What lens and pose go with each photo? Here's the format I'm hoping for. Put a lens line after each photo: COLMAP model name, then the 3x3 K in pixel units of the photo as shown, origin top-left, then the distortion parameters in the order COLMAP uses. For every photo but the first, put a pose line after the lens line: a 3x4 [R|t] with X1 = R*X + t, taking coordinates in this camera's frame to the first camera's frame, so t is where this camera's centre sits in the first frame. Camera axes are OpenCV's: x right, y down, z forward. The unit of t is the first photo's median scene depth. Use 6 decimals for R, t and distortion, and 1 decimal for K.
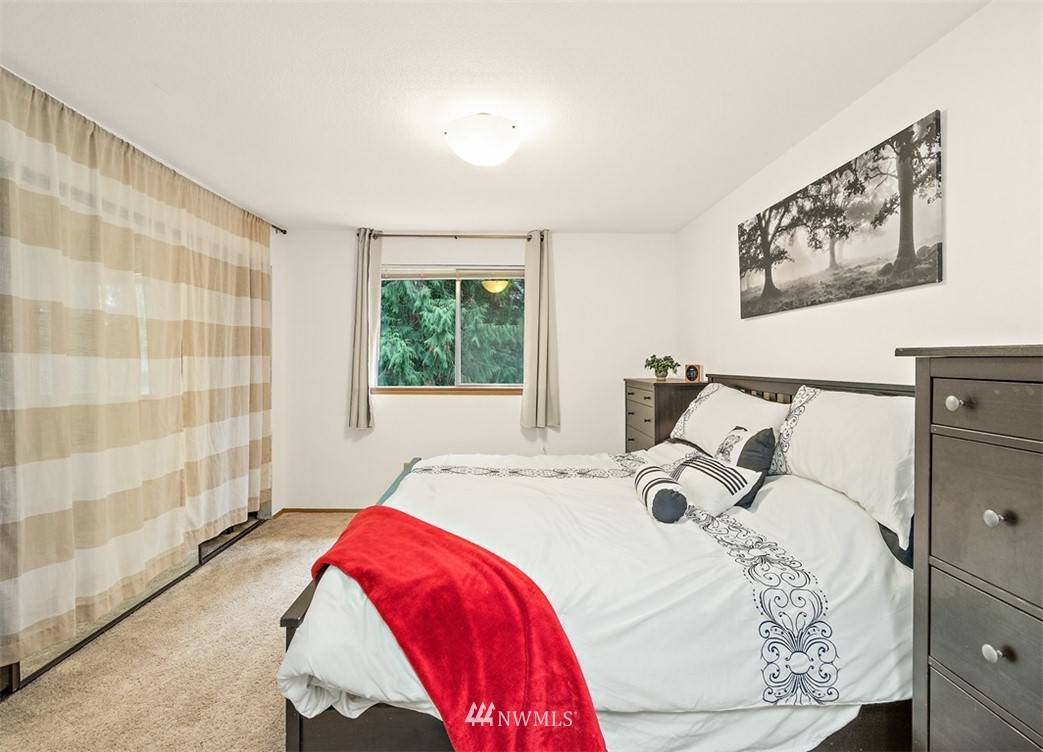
lens RADIAL K [[475.7, 0, 508.6], [0, 475.7, 366.5], [0, 0, 1]] dist [0.001883, -0.001876]
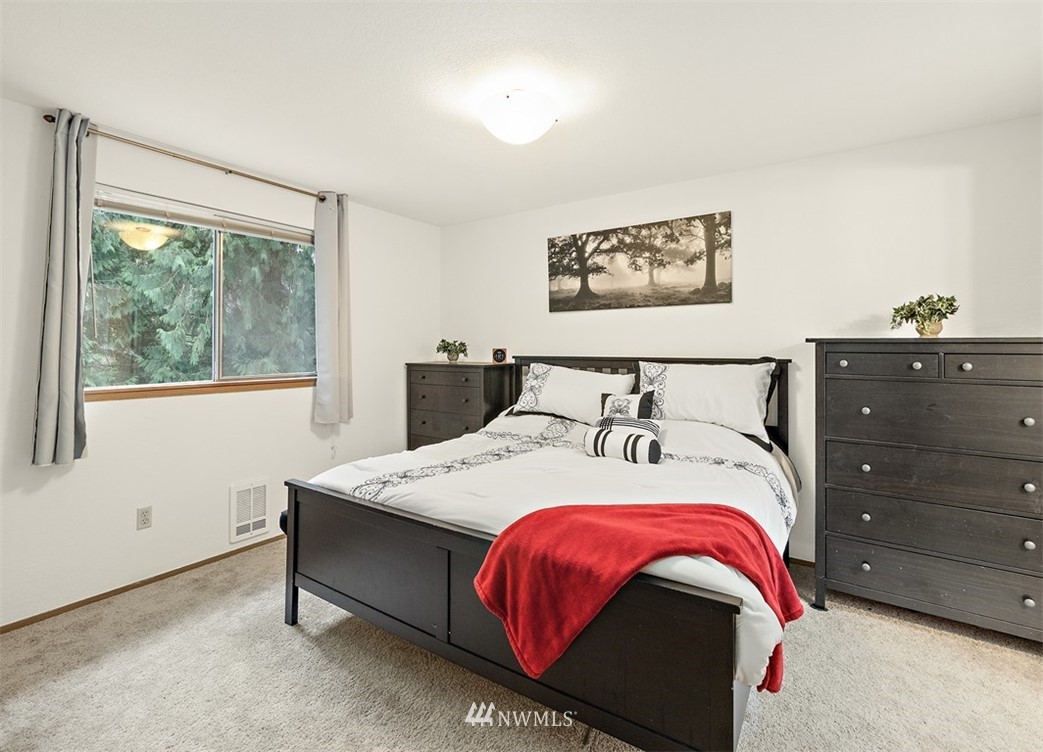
lens RADIAL K [[475.7, 0, 531.9], [0, 475.7, 349.2], [0, 0, 1]] dist [0.001883, -0.001876]
pose [[0.580119, -0.004815, 0.814517, -0.762891], [0.009260, 0.999957, -0.000684, -0.000565], [-0.814479, 0.007939, 0.580139, 0.394154]]
